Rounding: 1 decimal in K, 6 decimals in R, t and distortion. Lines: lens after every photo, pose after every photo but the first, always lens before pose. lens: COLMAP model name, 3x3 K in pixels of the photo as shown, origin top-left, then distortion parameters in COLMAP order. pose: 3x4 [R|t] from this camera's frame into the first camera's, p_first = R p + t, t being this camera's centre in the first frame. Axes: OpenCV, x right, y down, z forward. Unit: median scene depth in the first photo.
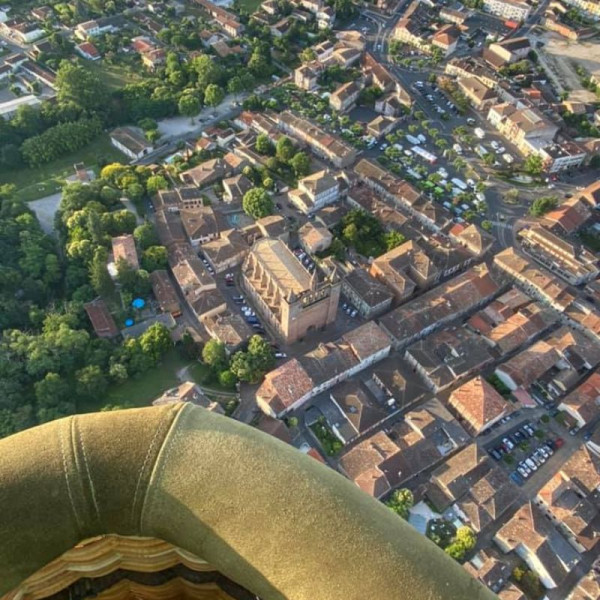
lens RADIAL K [[498.4, 0, 300.0], [0, 498.4, 300.0], [0, 0, 1]] dist [0.083441, -0.107755]
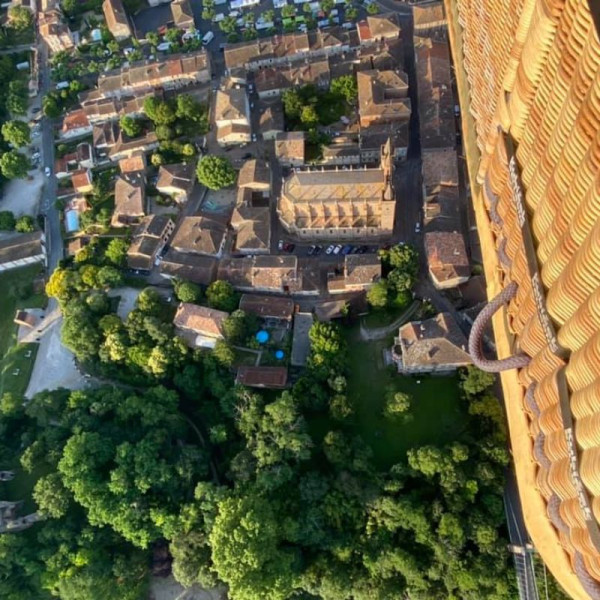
lens RADIAL K [[498.4, 0, 300.0], [0, 498.4, 300.0], [0, 0, 1]] dist [0.083441, -0.107755]
pose [[0.568692, -0.801303, 0.185751, -0.334962], [0.727782, 0.595406, 0.340332, -0.245657], [-0.383306, -0.058358, 0.921776, 0.121551]]
